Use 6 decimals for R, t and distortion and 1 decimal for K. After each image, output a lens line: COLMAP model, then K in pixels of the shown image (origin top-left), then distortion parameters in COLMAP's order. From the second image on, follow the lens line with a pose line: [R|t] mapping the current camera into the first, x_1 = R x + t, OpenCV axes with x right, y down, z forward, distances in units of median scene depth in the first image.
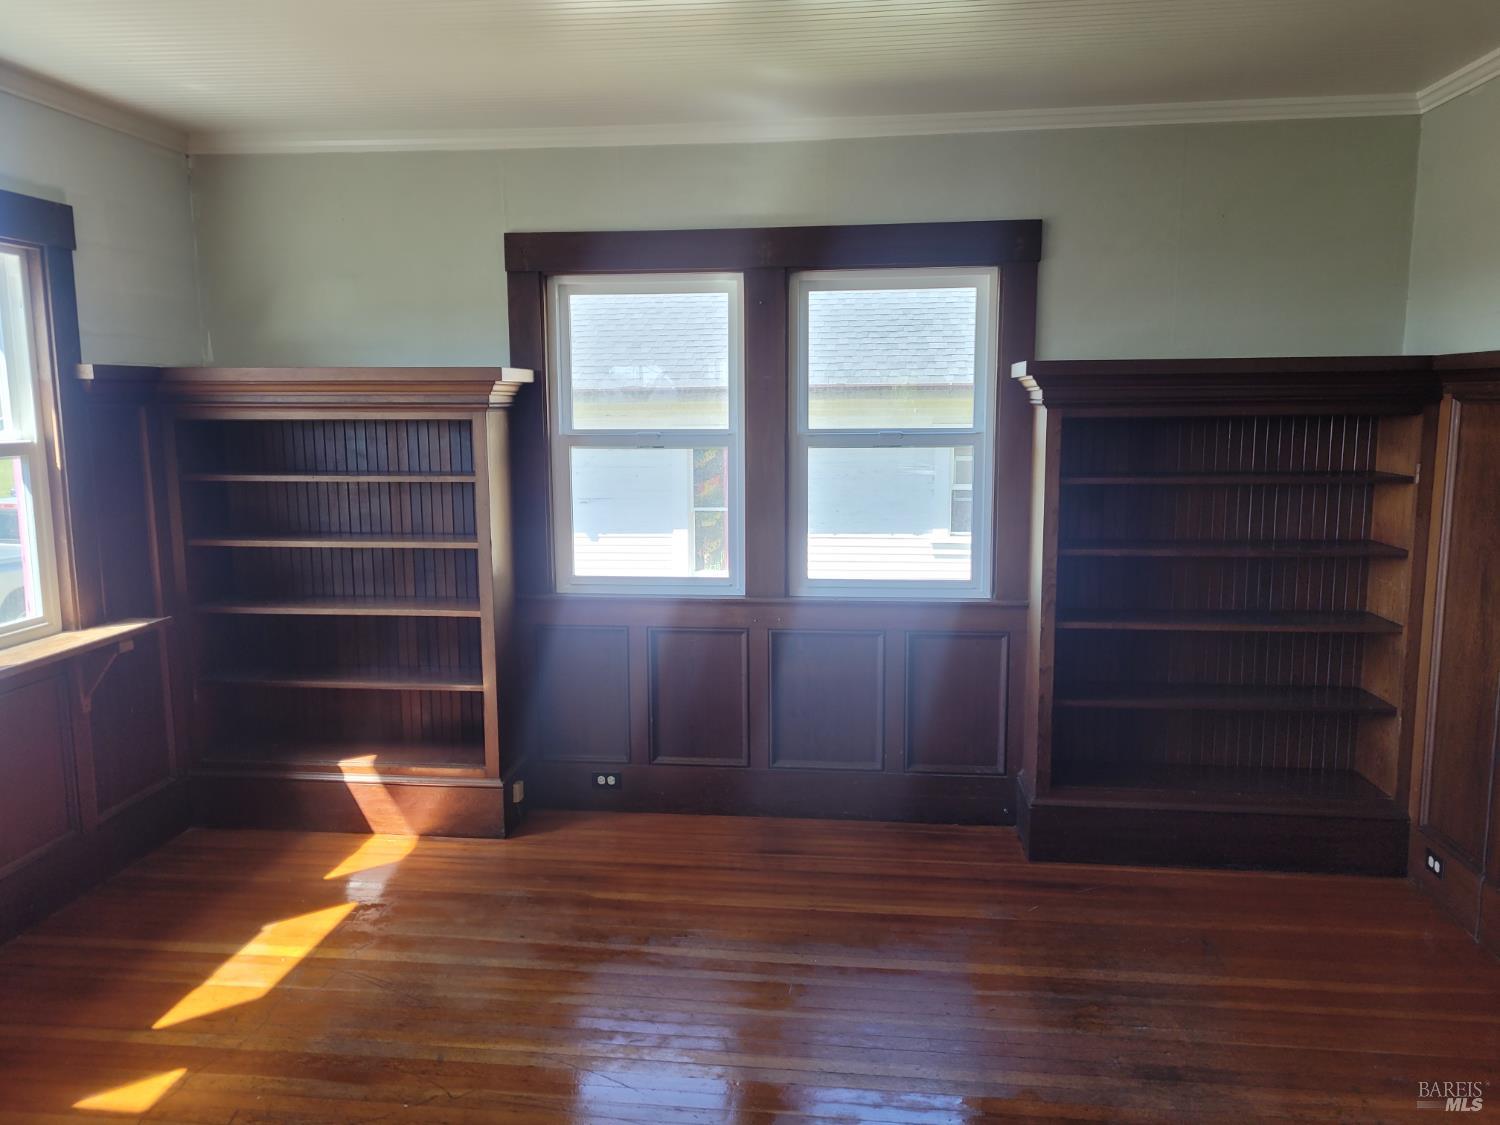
lens RADIAL K [[1129.0, 0, 731.2], [0, 1129.0, 557.3], [0, 0, 1]] dist [0.060860, -0.047861]
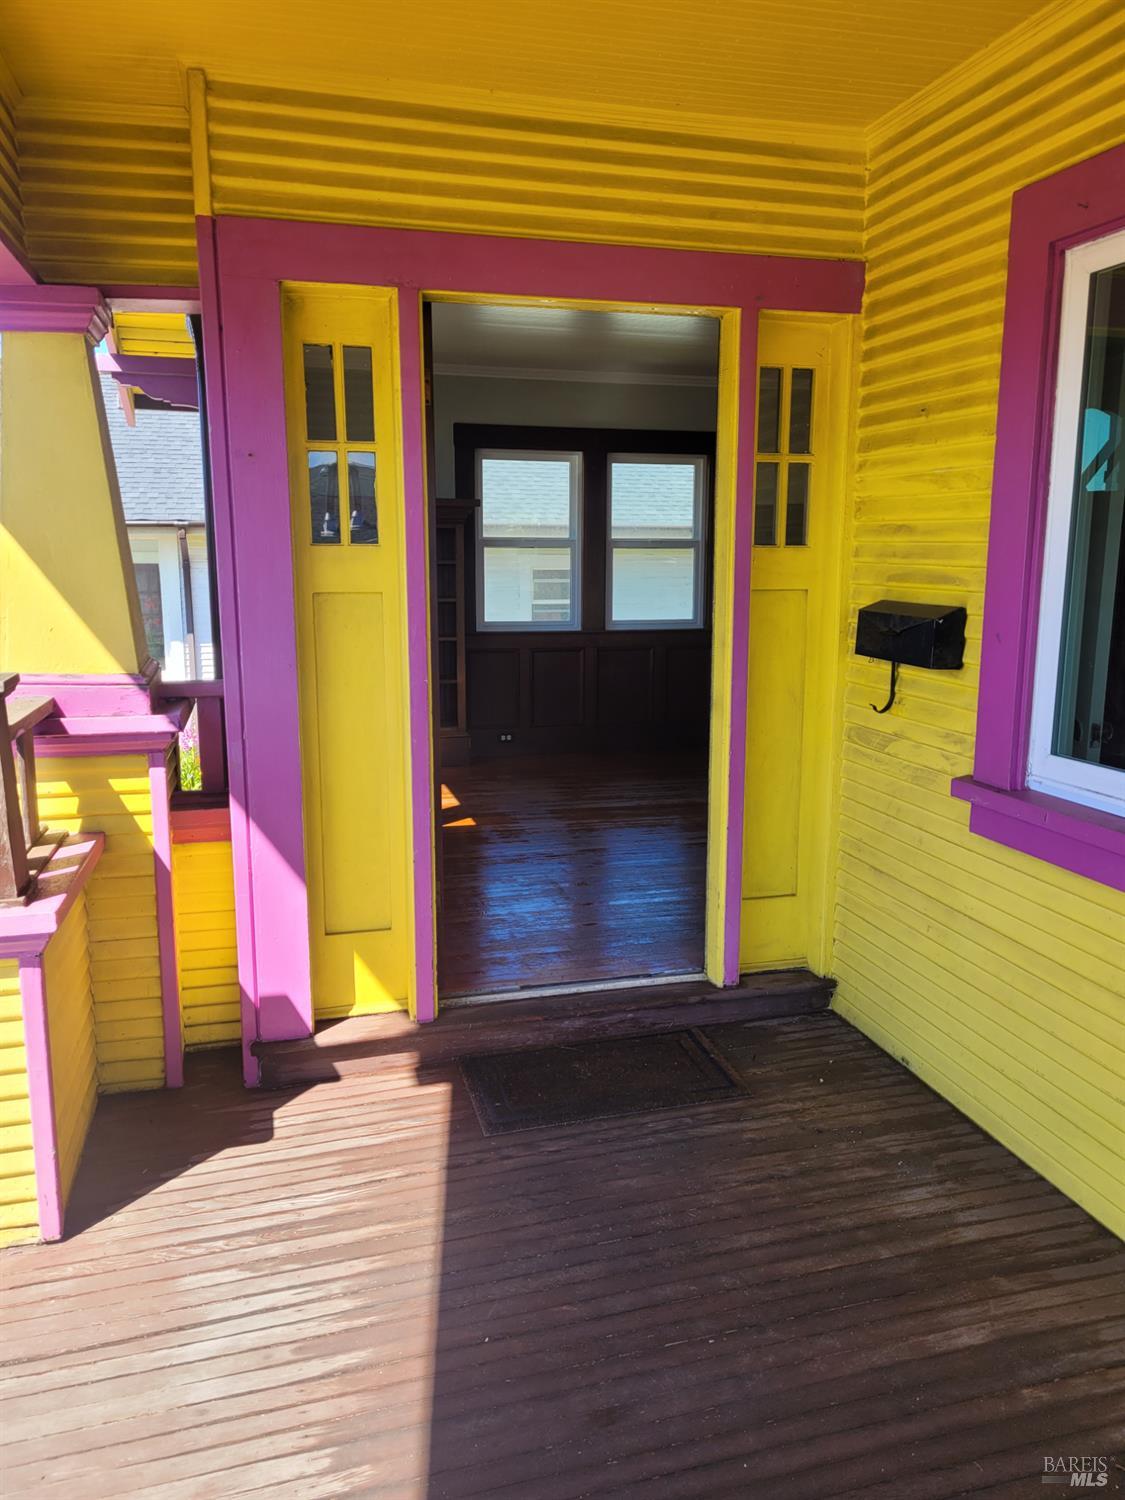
lens RADIAL K [[1129.0, 0, 572.4], [0, 1129.0, 754.0], [0, 0, 1]] dist [0.060860, -0.047861]
pose [[0.924909, -0.054158, 0.376312, -0.772311], [0.040067, 0.998175, 0.045176, 0.166840], [-0.378072, -0.026706, 0.925391, -0.763368]]
